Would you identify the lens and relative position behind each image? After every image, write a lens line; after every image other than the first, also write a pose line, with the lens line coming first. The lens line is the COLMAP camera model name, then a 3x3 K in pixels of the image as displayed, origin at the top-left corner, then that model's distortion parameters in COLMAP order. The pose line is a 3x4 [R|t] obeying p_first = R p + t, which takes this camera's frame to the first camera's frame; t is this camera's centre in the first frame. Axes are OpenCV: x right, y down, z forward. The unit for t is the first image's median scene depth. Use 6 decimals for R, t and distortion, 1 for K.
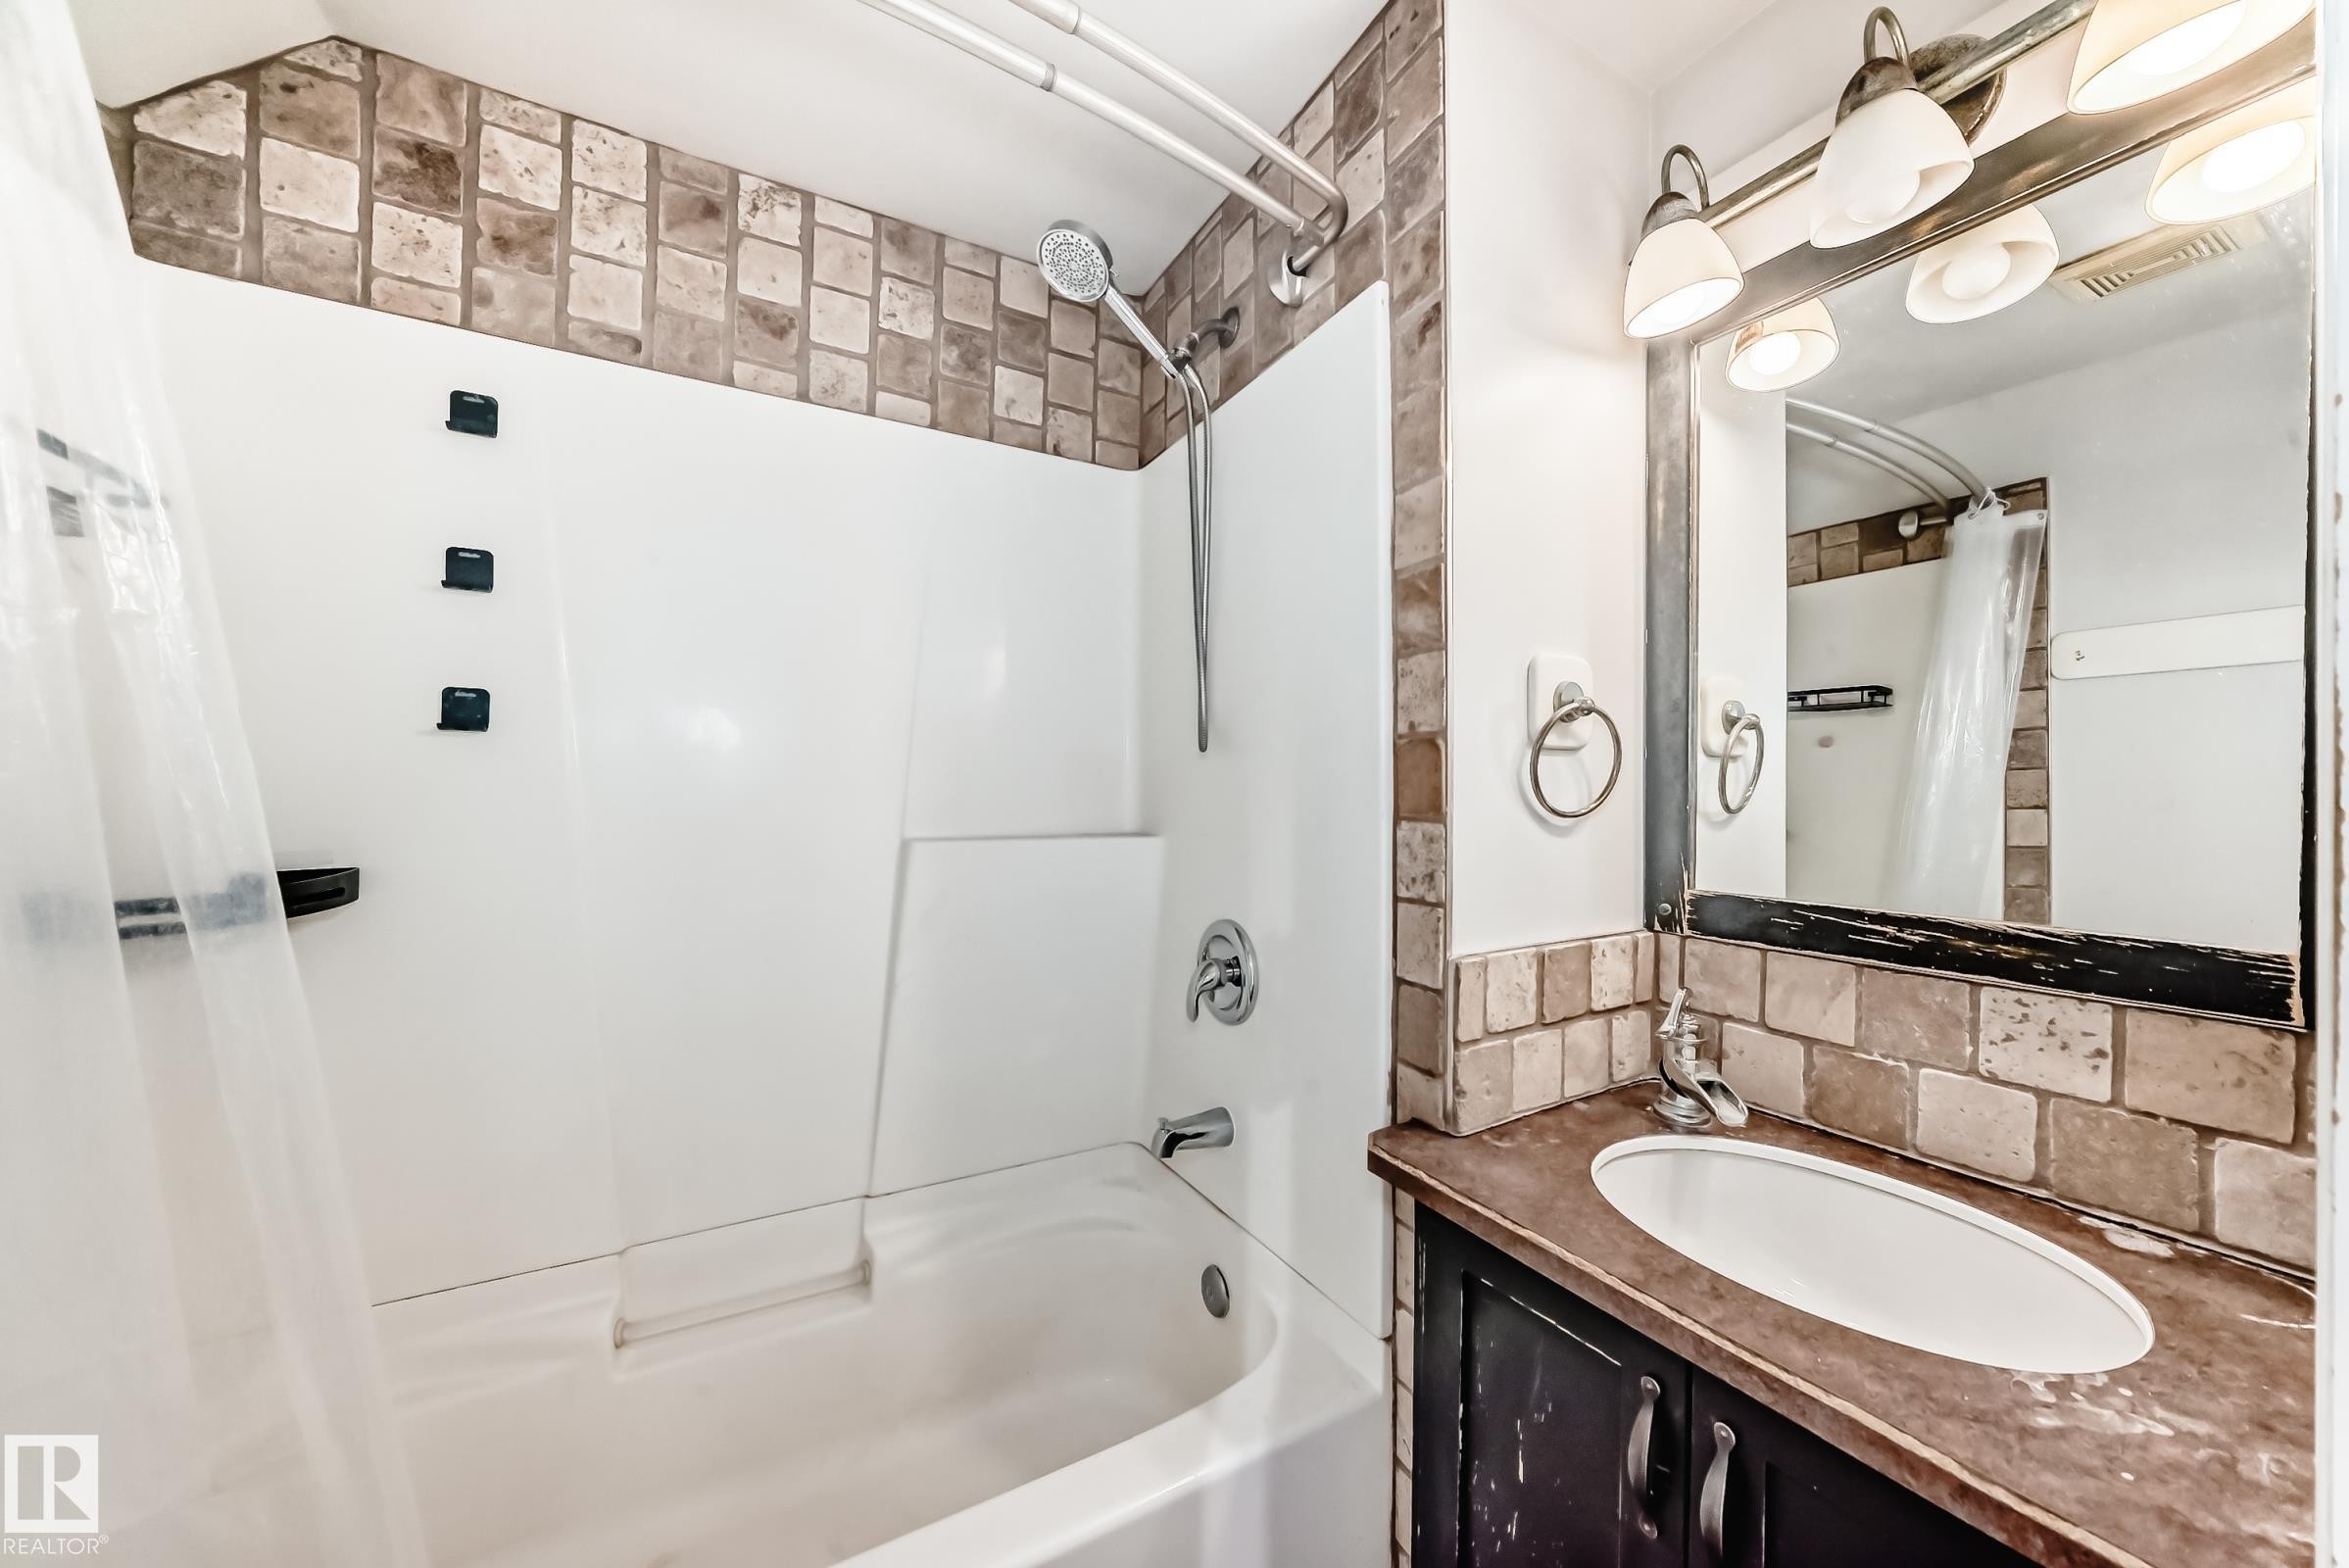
lens RADIAL K [[843.5, 0, 1184.2], [0, 843.5, 791.6], [0, 0, 1]] dist [-0.002108, 0.003683]
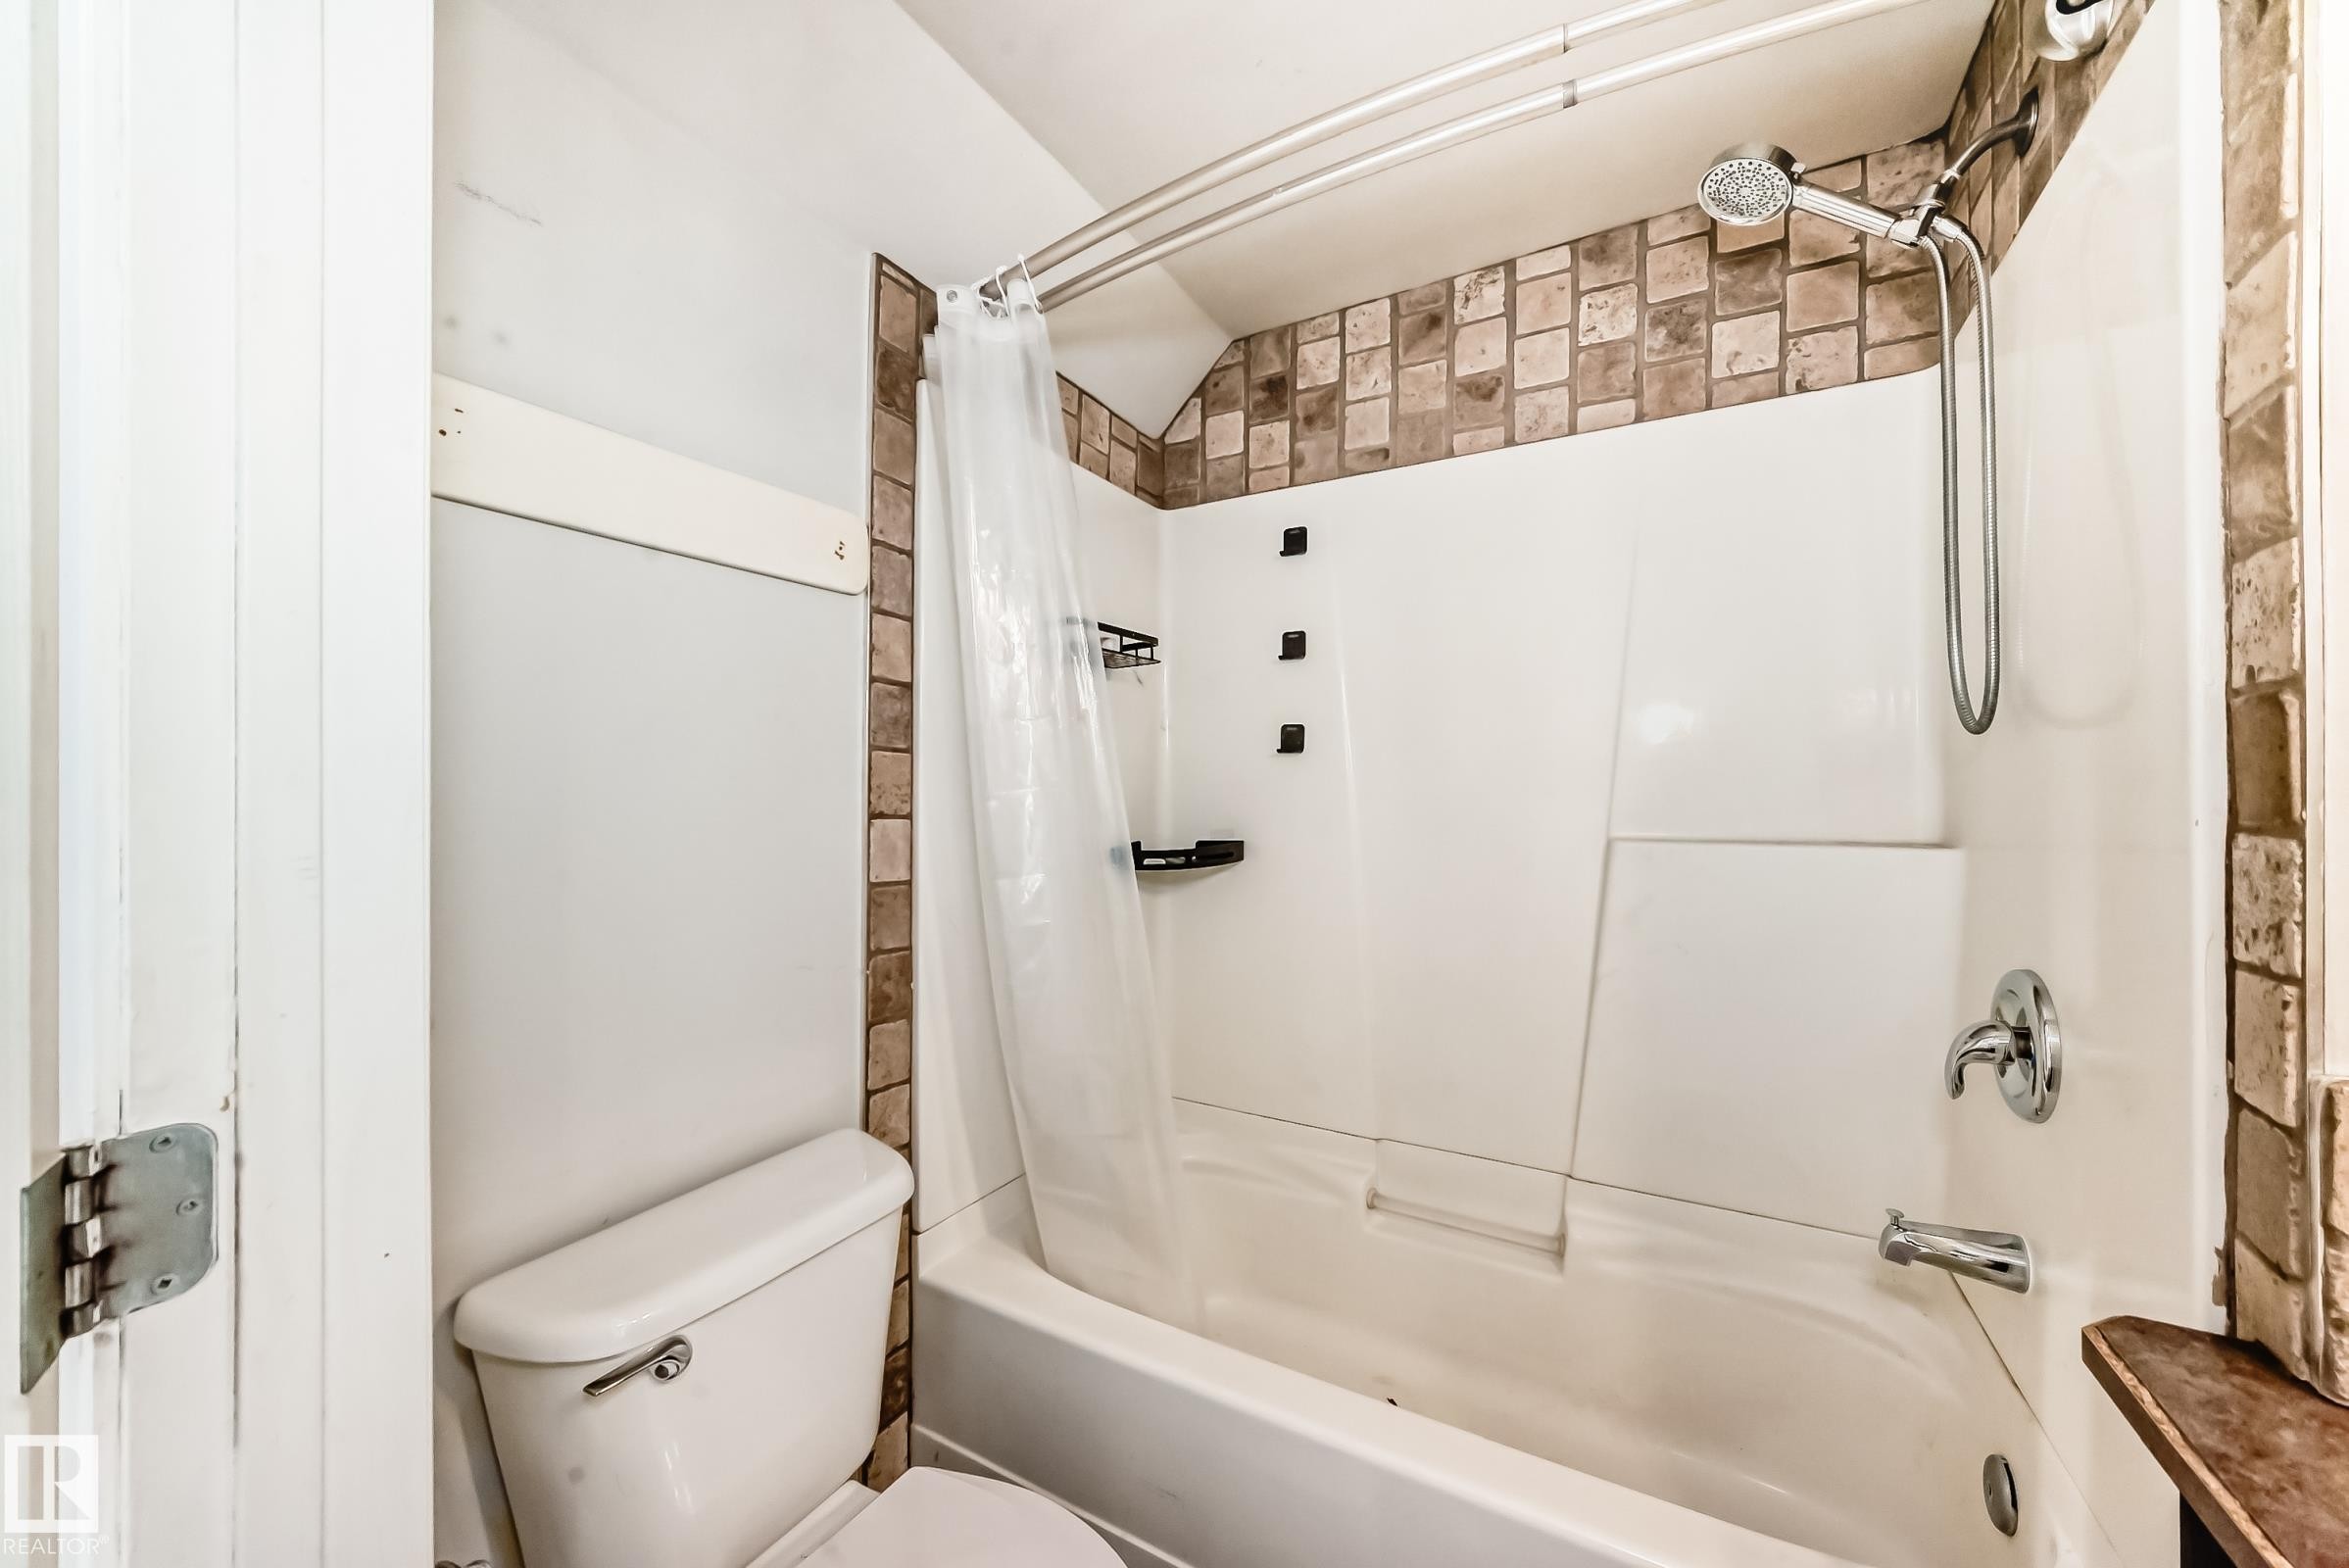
lens RADIAL K [[843.5, 0, 1187.9], [0, 843.5, 788.7], [0, 0, 1]] dist [-0.002108, 0.003683]
pose [[0.532121, -0.010314, -0.846605, 0.308347], [0.004292, 0.999946, -0.009484, 0.004496], [0.846657, 0.001413, 0.532137, 0.042239]]
